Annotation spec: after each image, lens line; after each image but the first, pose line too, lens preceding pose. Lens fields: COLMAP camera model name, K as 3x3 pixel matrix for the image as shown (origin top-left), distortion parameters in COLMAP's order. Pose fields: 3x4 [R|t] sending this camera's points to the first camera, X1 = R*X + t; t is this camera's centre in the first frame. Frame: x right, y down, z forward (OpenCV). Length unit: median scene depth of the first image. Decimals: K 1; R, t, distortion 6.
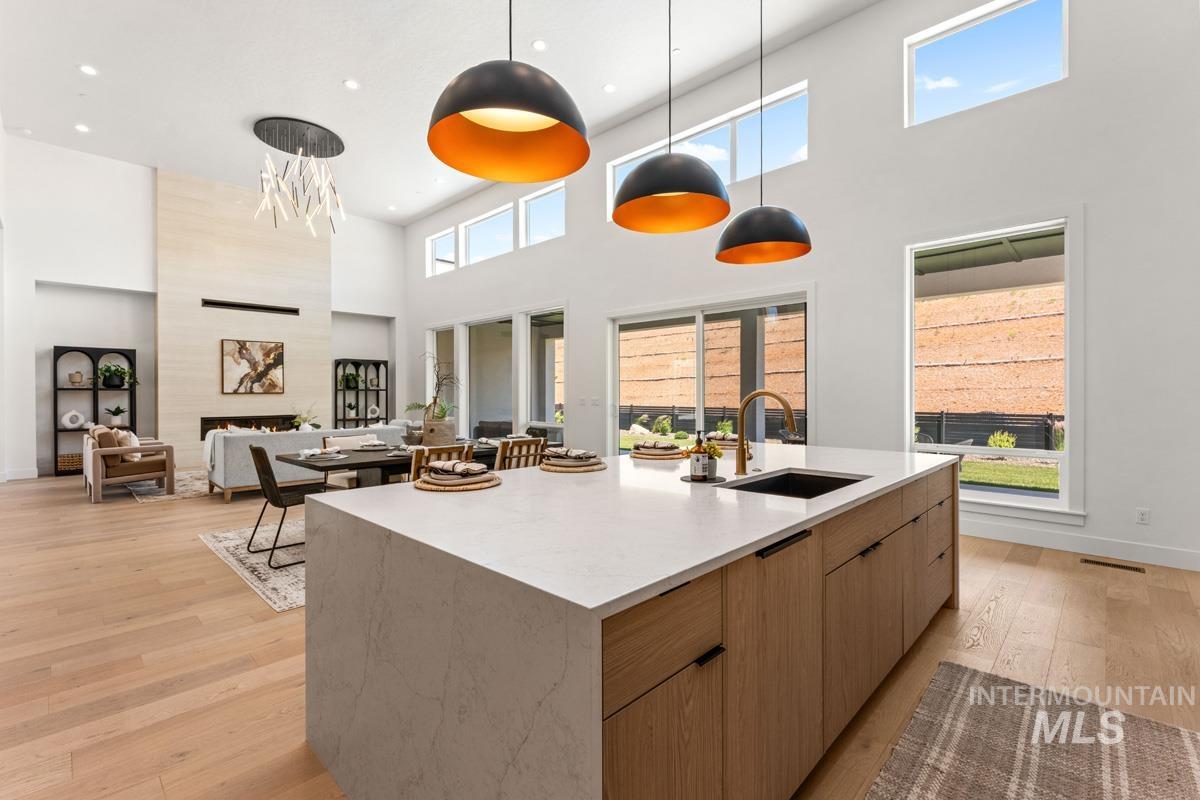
lens RADIAL K [[524.7, 0, 603.1], [0, 524.7, 394.8], [0, 0, 1]] dist [-0.000995, 0.000155]
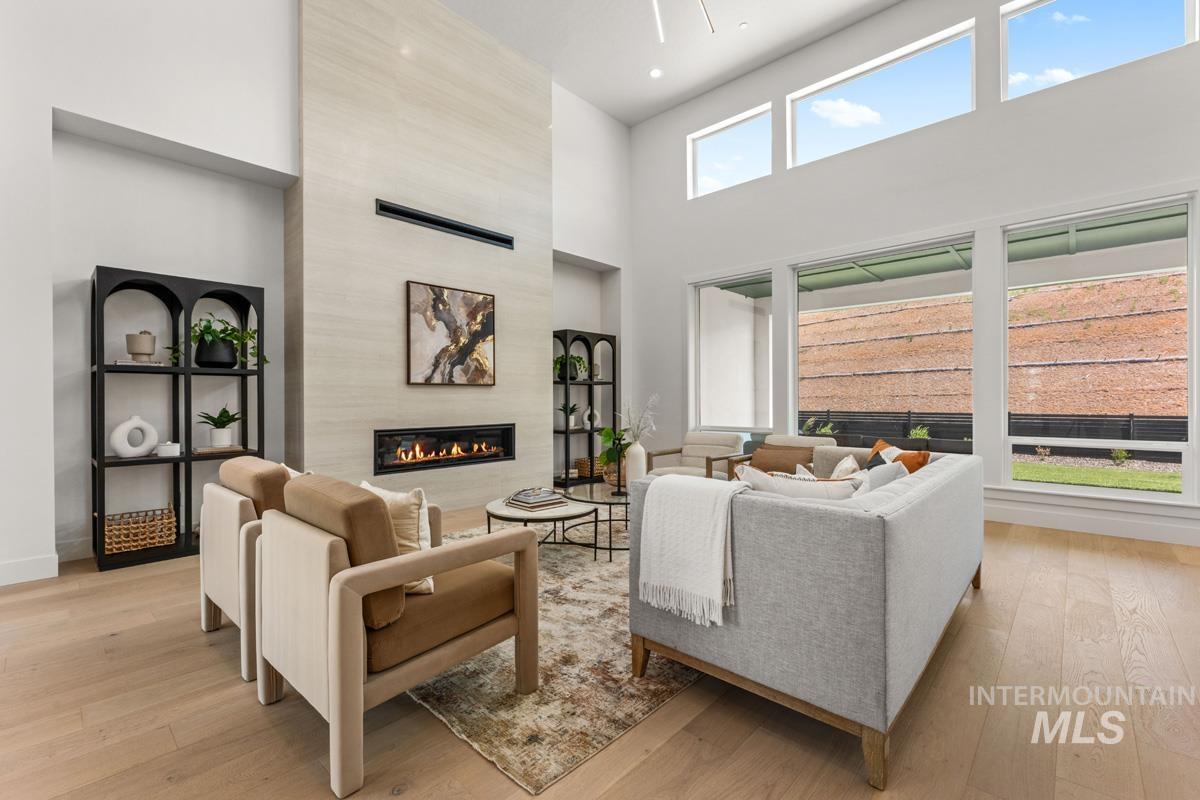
lens RADIAL K [[513.9, 0, 600.0], [0, 513.9, 400.0], [0, 0, 1]] dist [0.001042, 0.000118]
pose [[0.999864, -0.001214, 0.016444, -0.530182], [0.001239, 0.999998, -0.001506, 0.013926], [-0.016442, 0.001526, 0.999864, 0.472294]]
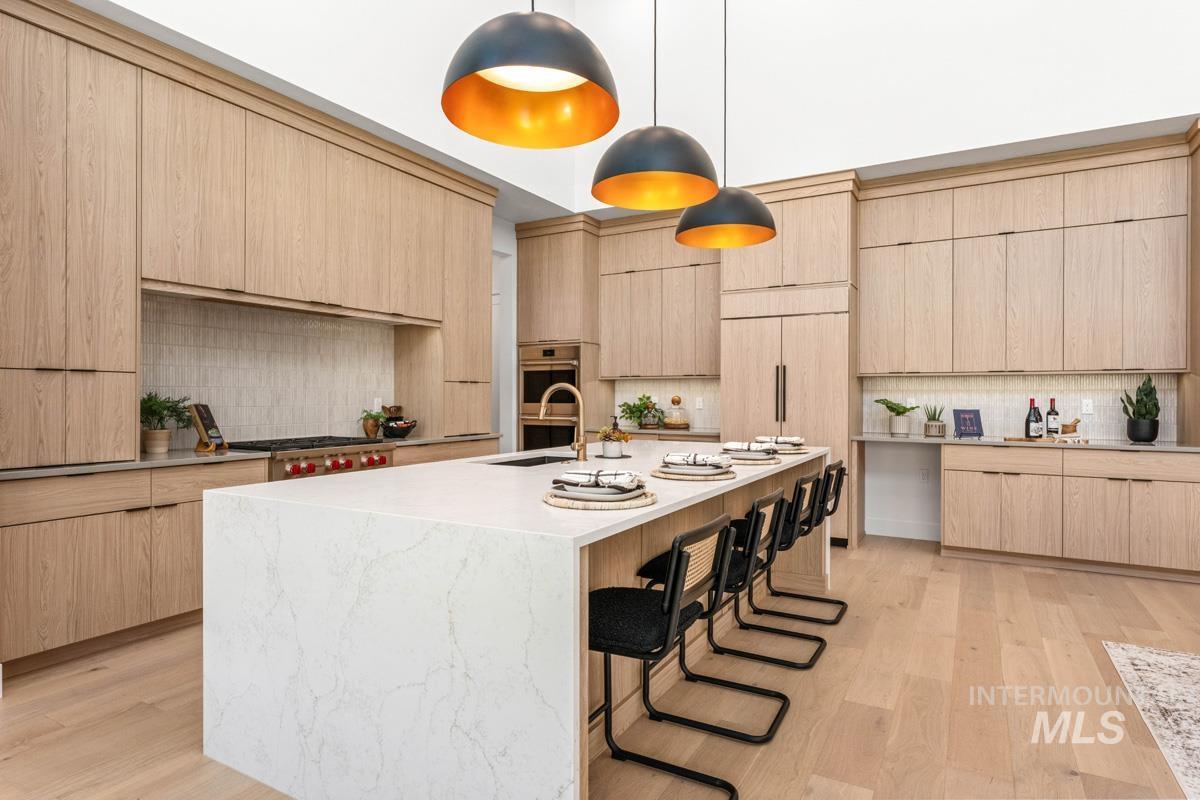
lens RADIAL K [[656.6, 0, 599.5], [0, 656.6, 401.3], [0, 0, 1]] dist [0.001366, 0.000241]
pose [[-0.969985, 0.002055, -0.243157, 0.136435], [-0.000377, 0.999950, 0.009957, 0.003244], [0.243166, 0.009750, -0.969936, 0.568996]]
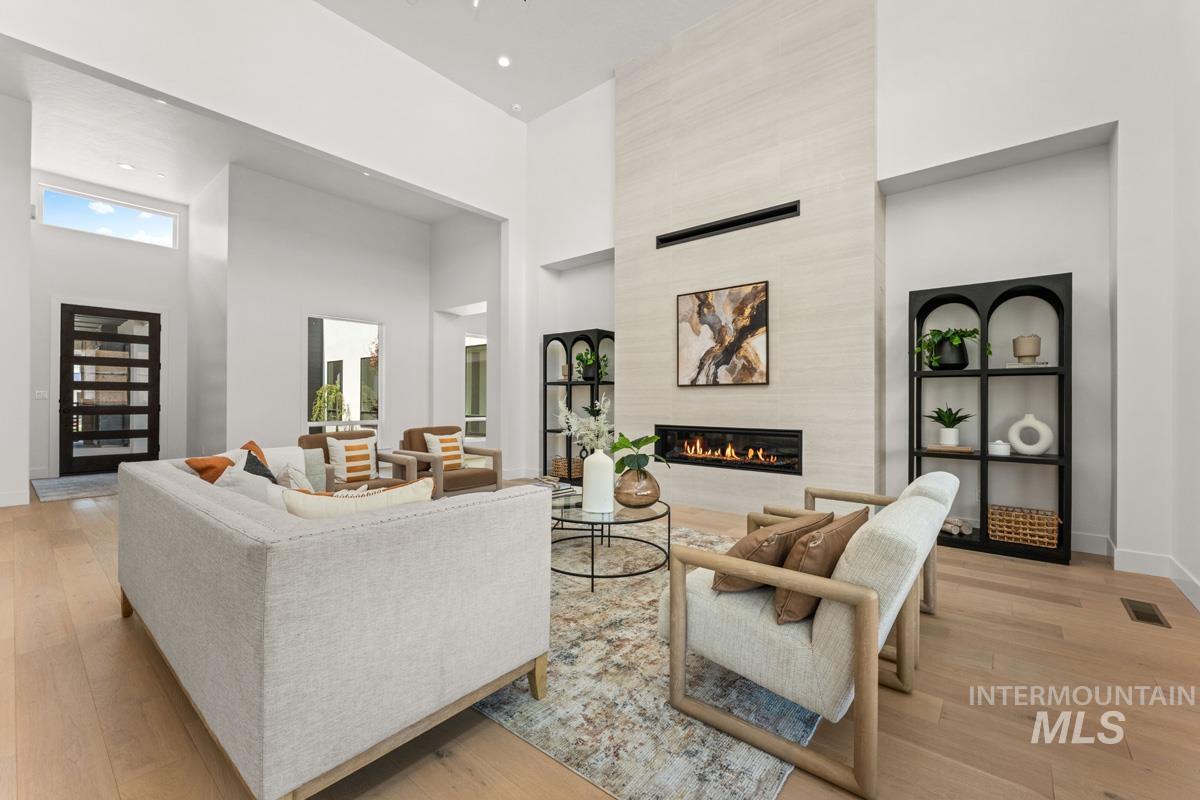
lens RADIAL K [[490.9, 0, 600.0], [0, 490.9, 400.0], [0, 0, 1]] dist [0.001663, -0.000032]
pose [[0.073202, 0.003134, -0.997312, -0.173324], [-0.006371, 0.999976, 0.002675, 0.011773], [0.997297, 0.006158, 0.073221, 0.850627]]
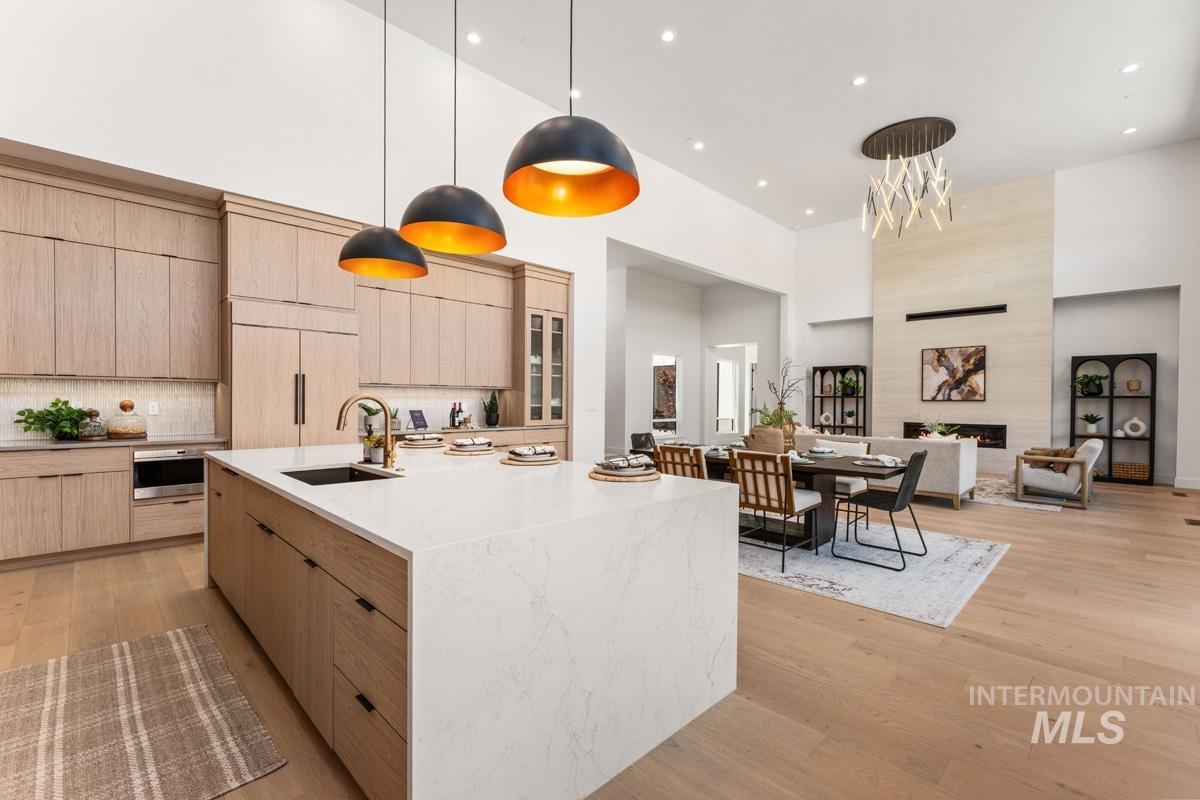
lens RADIAL K [[523.3, 0, 595.0], [0, 523.3, 406.9], [0, 0, 1]] dist [-0.002129, -0.000385]
pose [[-0.029346, 0.016568, -0.999432, 0.339292], [-0.009574, 0.999812, 0.016856, -0.001236], [0.999523, 0.010063, -0.029182, 0.362891]]
